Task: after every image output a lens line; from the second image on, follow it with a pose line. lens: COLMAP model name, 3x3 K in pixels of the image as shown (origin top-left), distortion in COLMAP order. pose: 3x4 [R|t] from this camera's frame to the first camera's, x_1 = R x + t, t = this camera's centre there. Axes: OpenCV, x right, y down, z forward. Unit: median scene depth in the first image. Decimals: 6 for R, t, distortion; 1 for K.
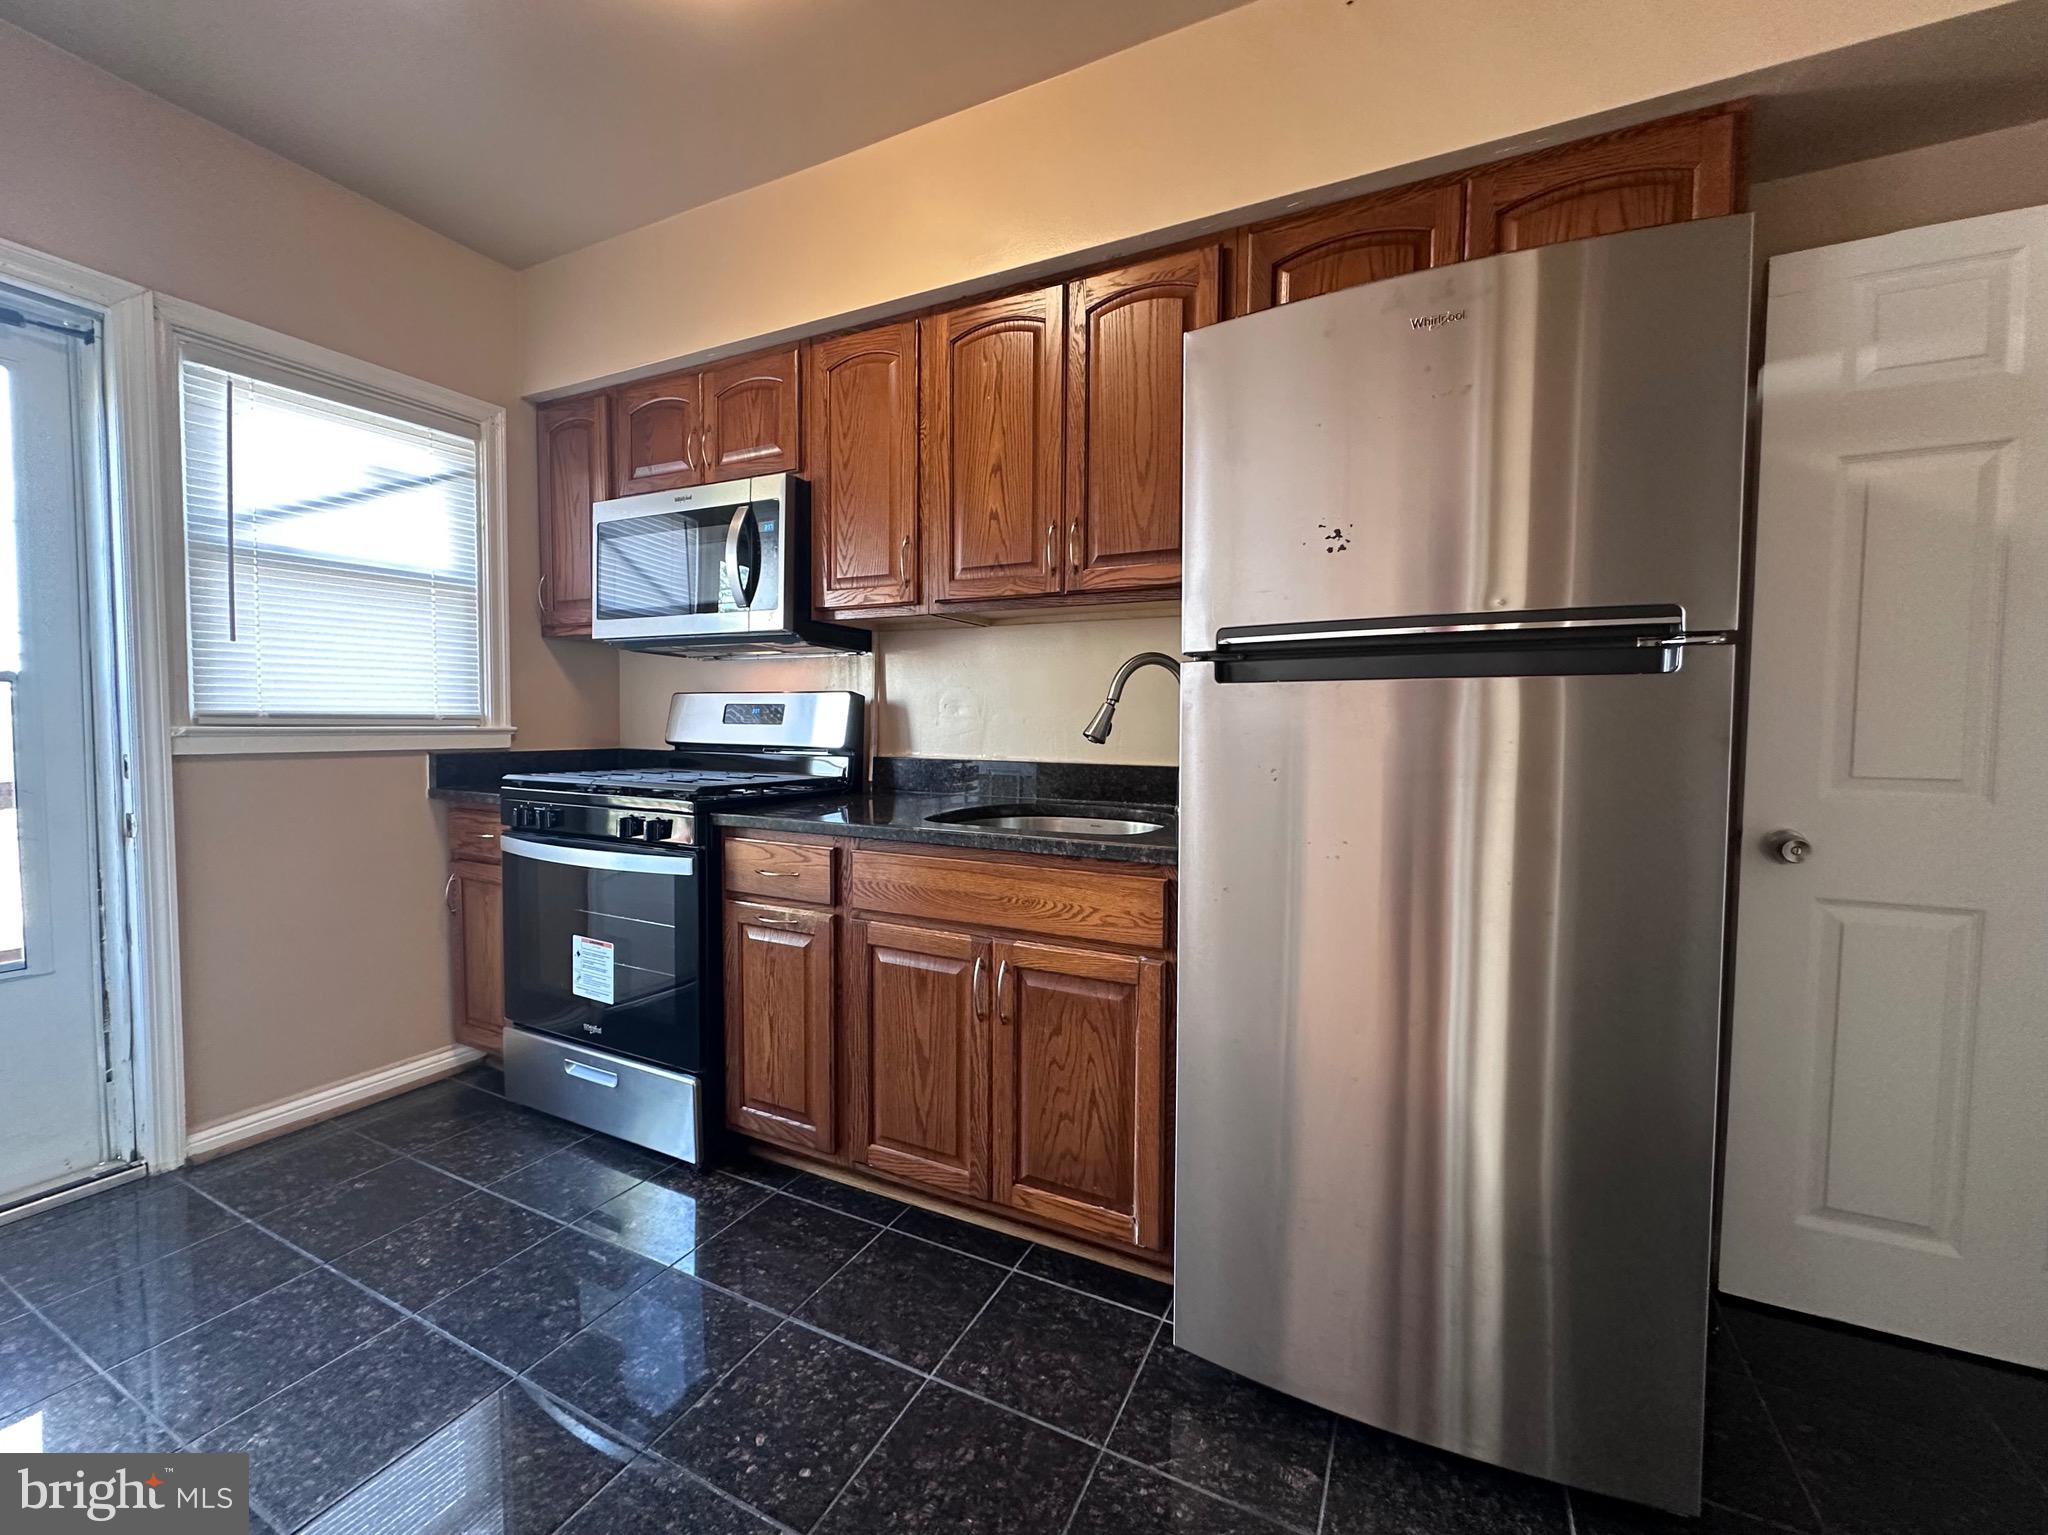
lens RADIAL K [[839.0, 0, 1019.2], [0, 839.0, 766.9], [0, 0, 1]] dist [-0.002129, 0.000203]
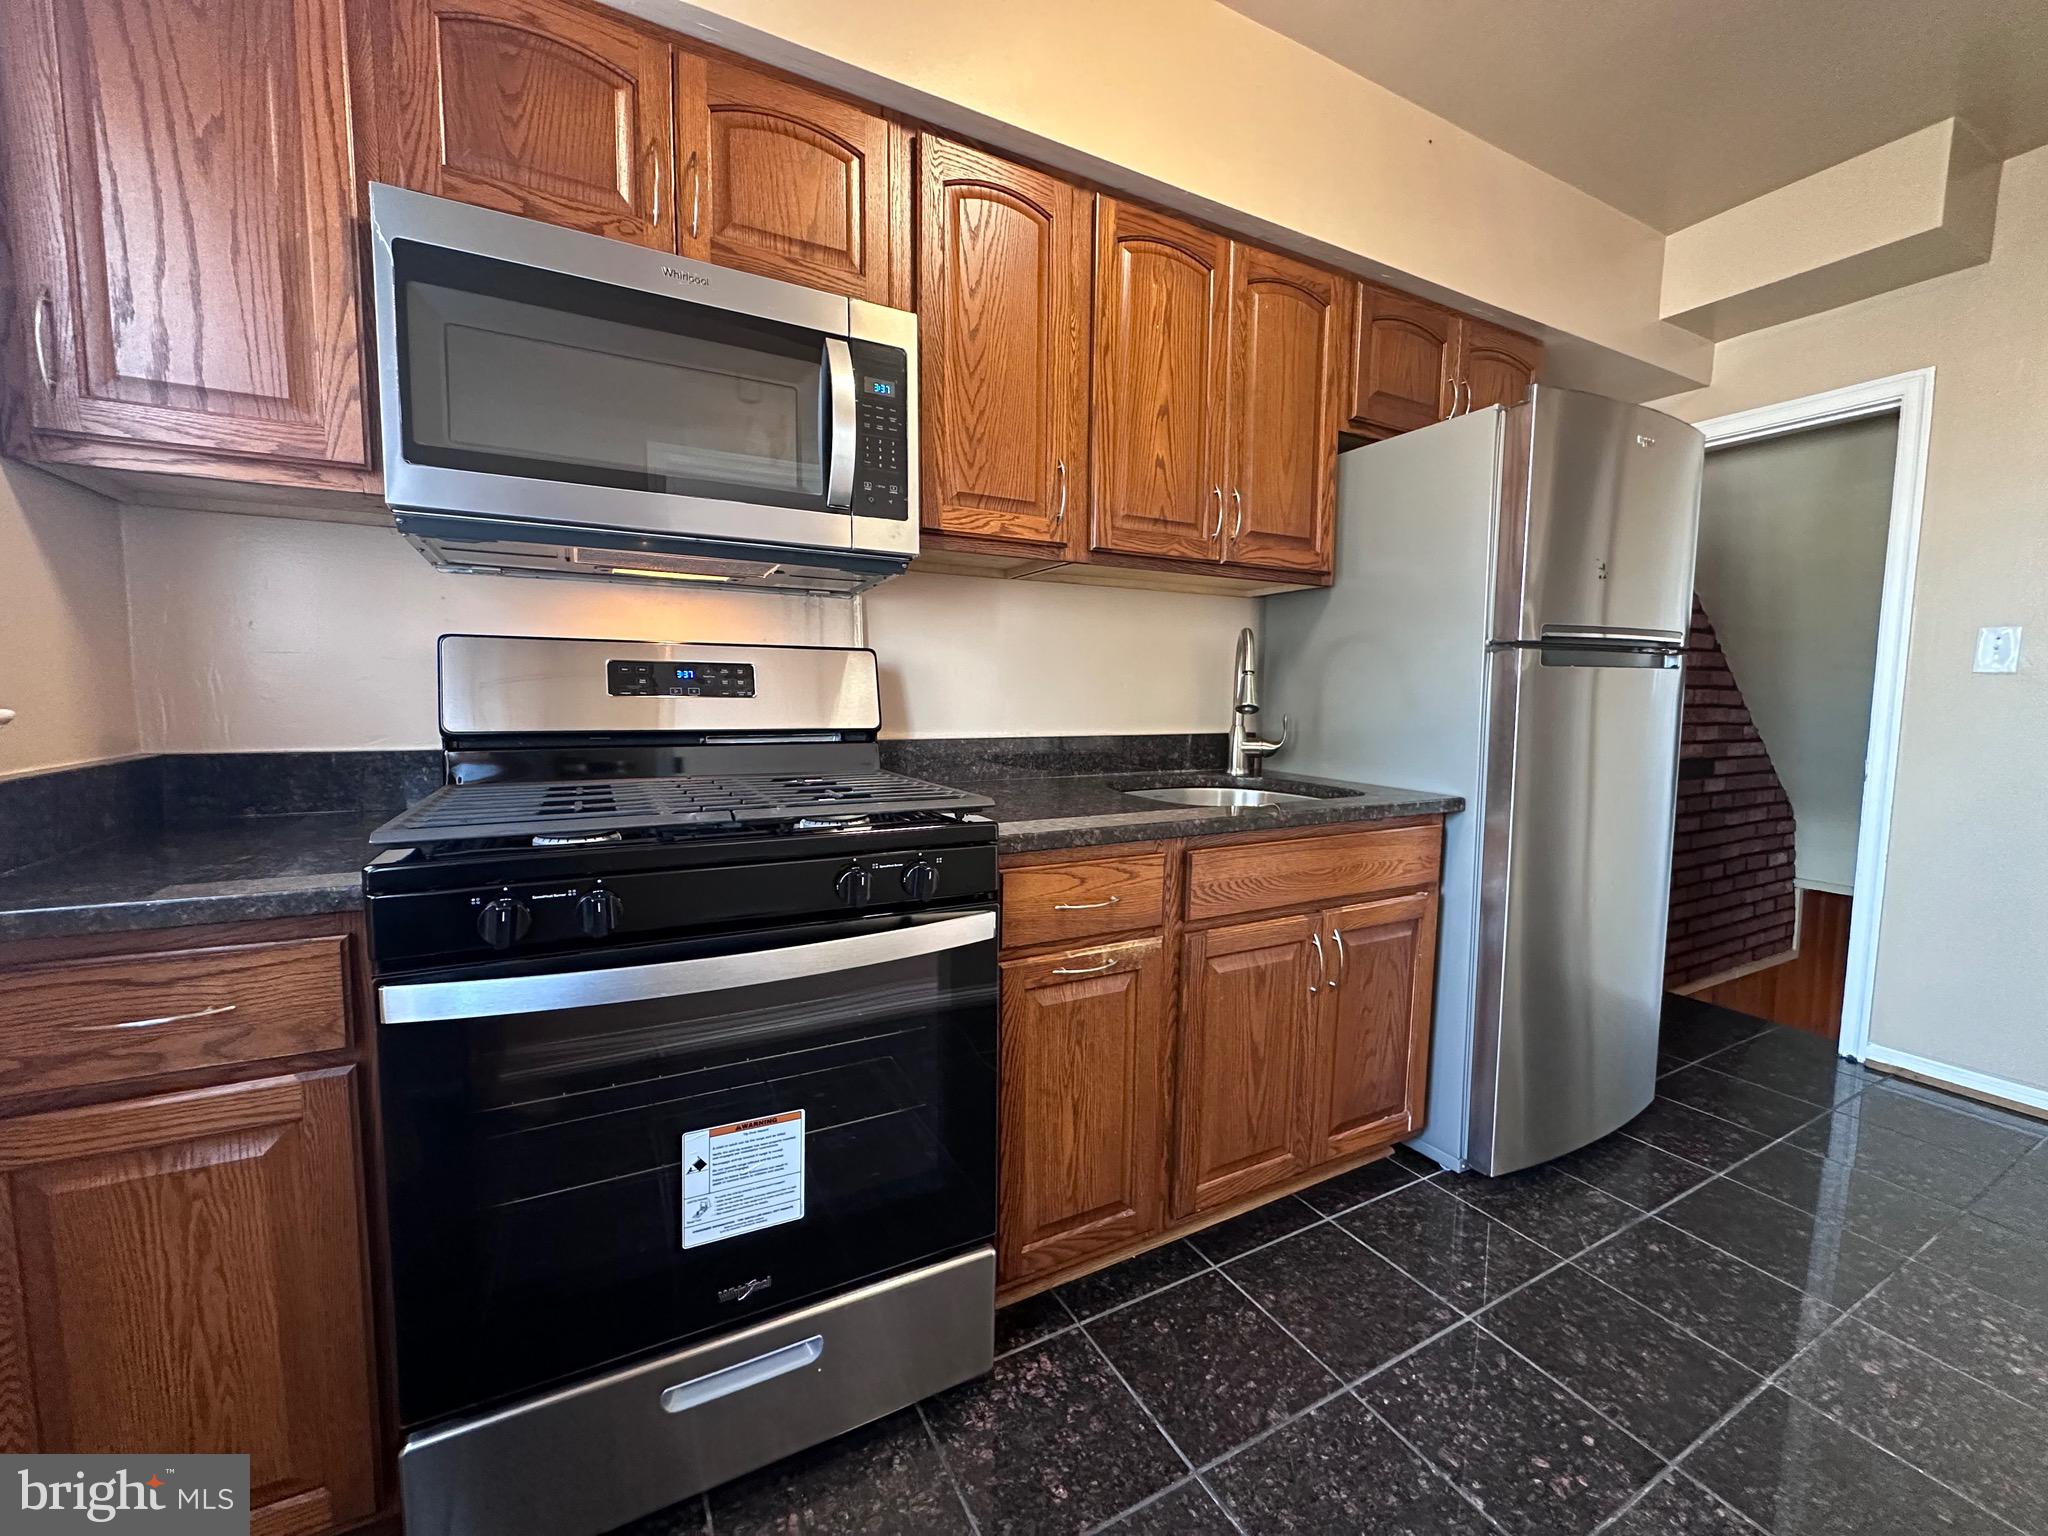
lens RADIAL K [[820.3, 0, 1024.0], [0, 820.3, 768.0], [0, 0, 1]] dist [-0.002043, 0.000477]
pose [[0.574743, -0.079477, 0.814465, -0.877899], [0.039857, 0.996810, 0.069145, -0.041652], [-0.817363, -0.007279, 0.576077, 0.626307]]
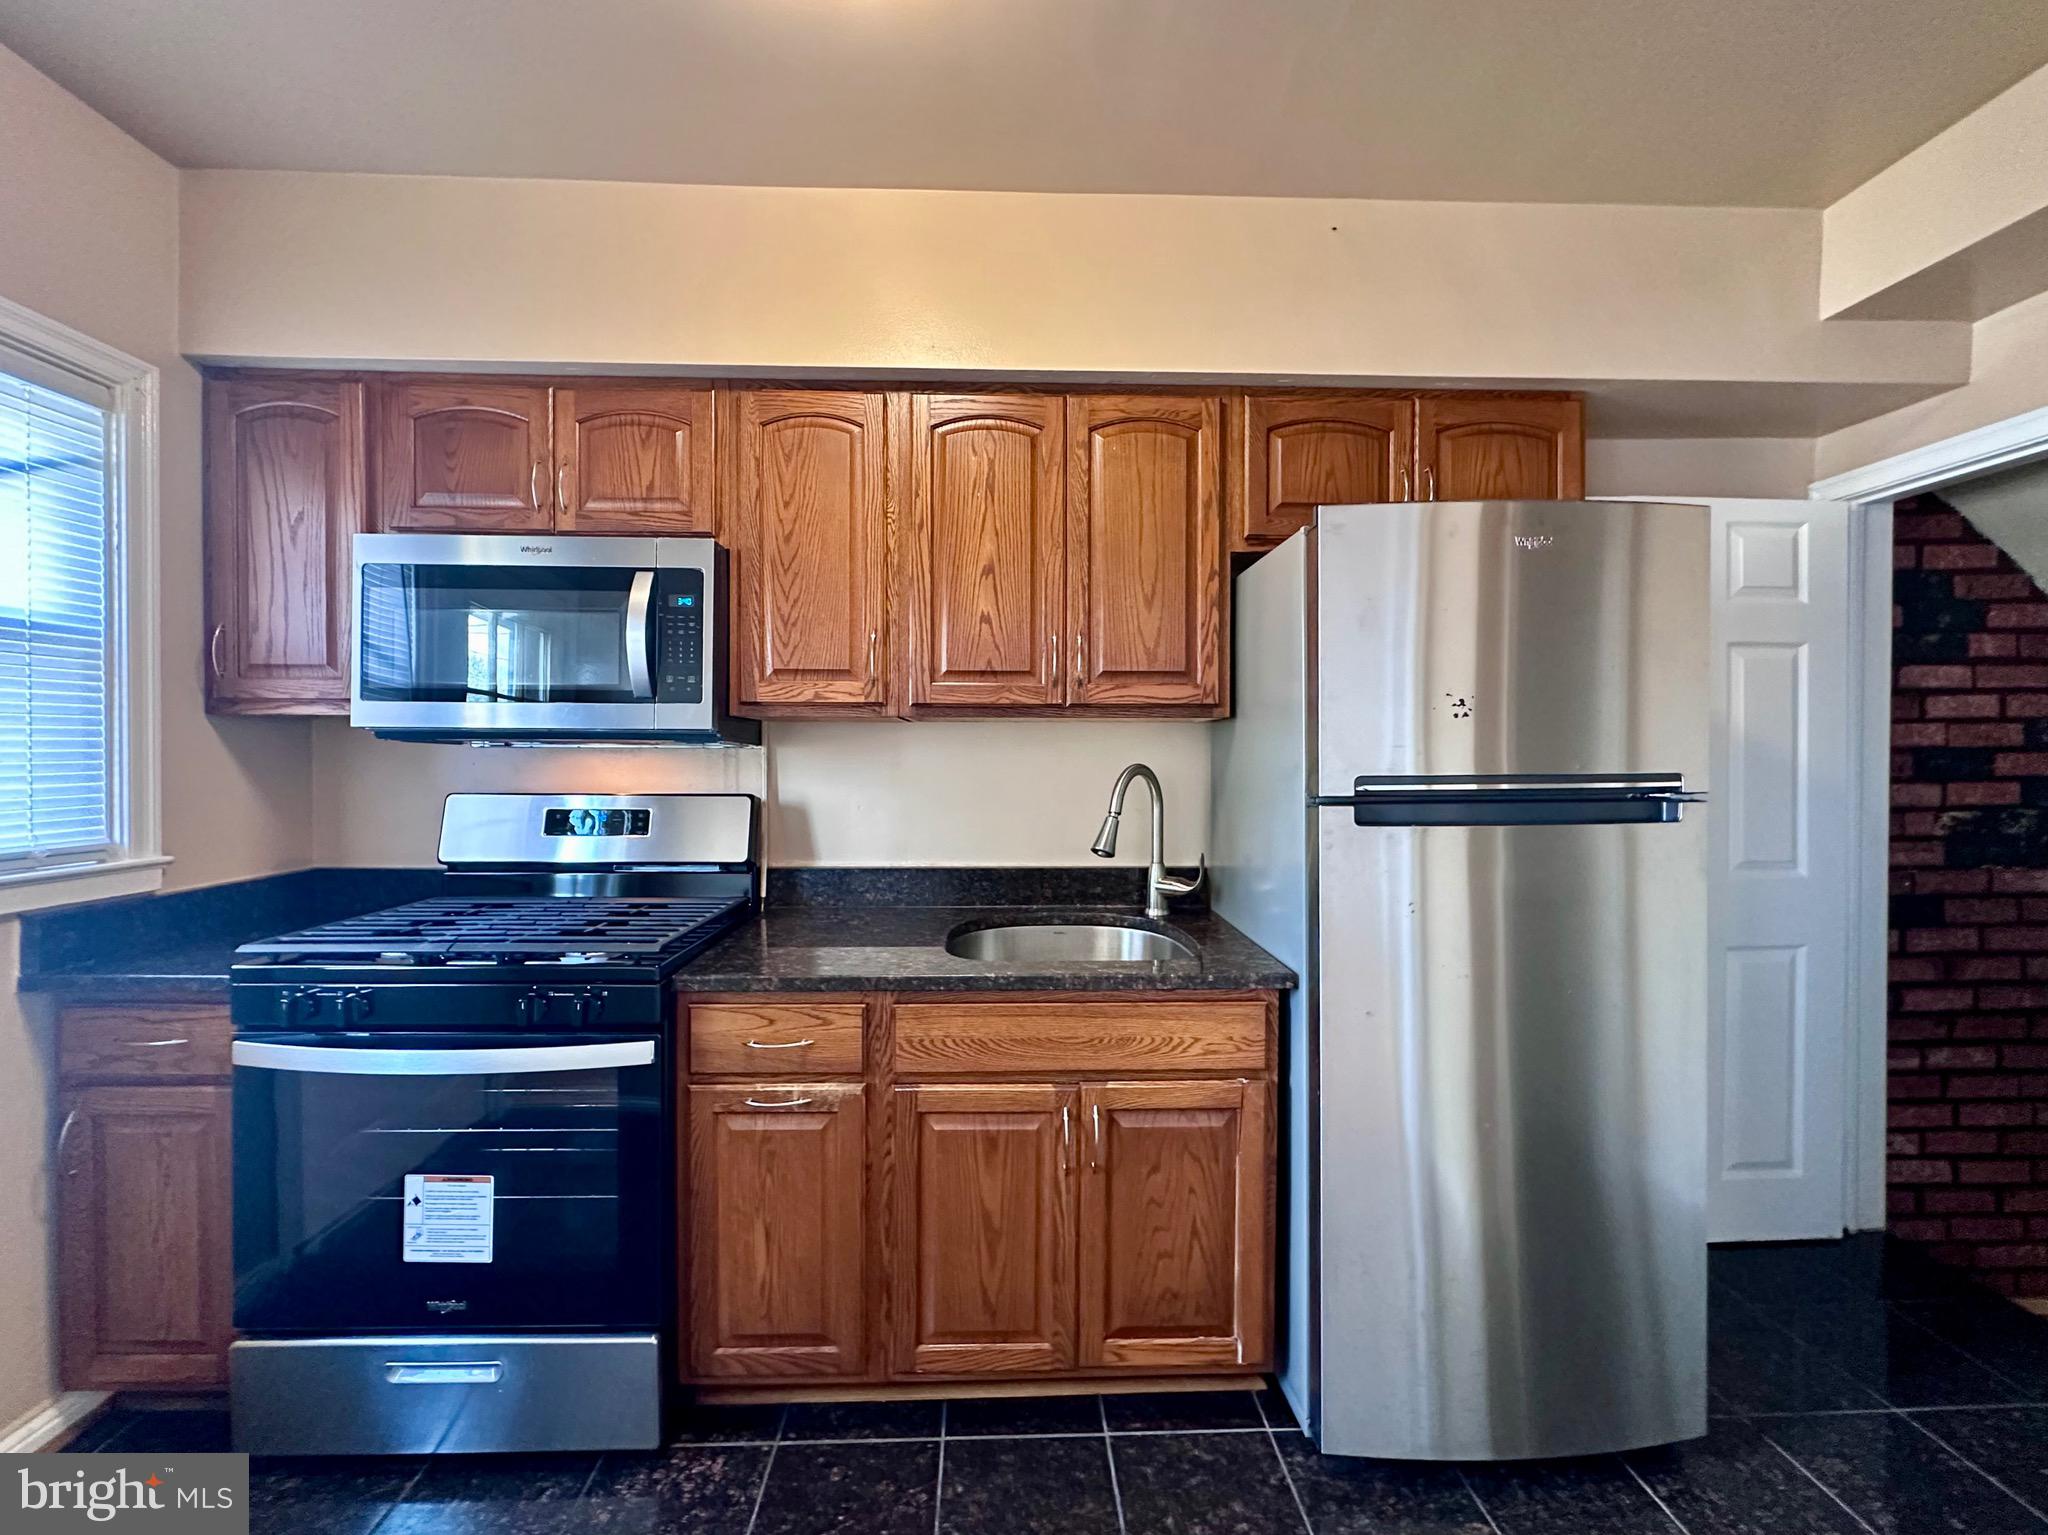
lens RADIAL K [[839.0, 0, 1019.2], [0, 839.0, 766.9], [0, 0, 1]] dist [-0.002129, 0.000203]
pose [[0.877642, -0.013253, 0.479134, -0.461860], [0.030224, 0.999159, -0.027724, -0.108733], [-0.478364, 0.038813, 0.877304, 0.165953]]
